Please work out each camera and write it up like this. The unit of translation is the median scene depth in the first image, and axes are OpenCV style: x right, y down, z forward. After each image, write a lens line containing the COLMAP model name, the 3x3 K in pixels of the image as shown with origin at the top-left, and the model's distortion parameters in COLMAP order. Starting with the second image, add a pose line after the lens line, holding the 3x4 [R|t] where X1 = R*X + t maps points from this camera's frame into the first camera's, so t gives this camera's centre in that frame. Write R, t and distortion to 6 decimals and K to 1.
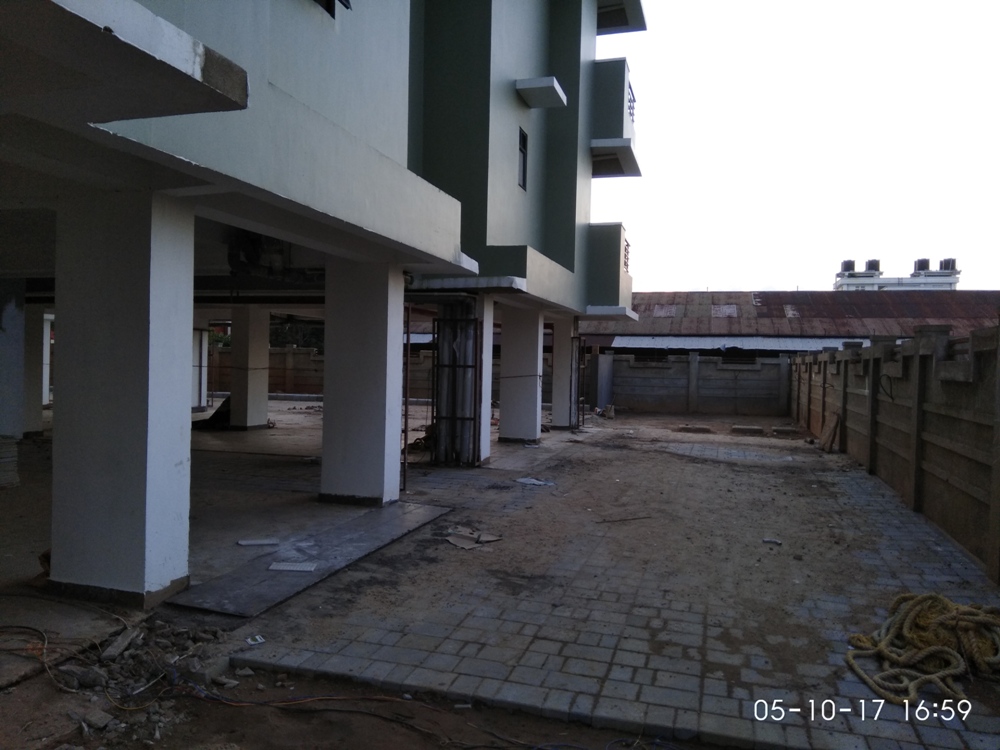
lens RADIAL K [[773.9, 0, 501.0], [0, 773.9, 371.7], [0, 0, 1]] dist [0.121875, -0.204508]
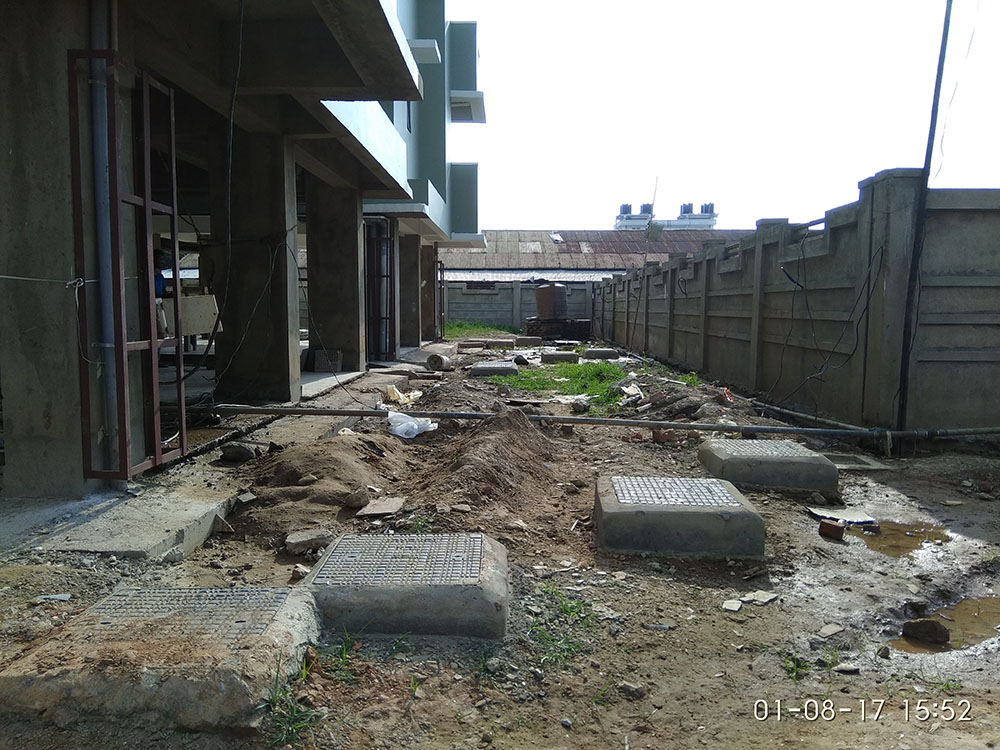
lens RADIAL K [[773.9, 0, 501.0], [0, 773.9, 371.7], [0, 0, 1]] dist [0.121875, -0.204508]
pose [[0.966120, -0.041580, 0.254722, -0.071494], [0.022640, 0.996786, 0.076843, 0.021161], [-0.257098, -0.068473, 0.963956, -0.105496]]
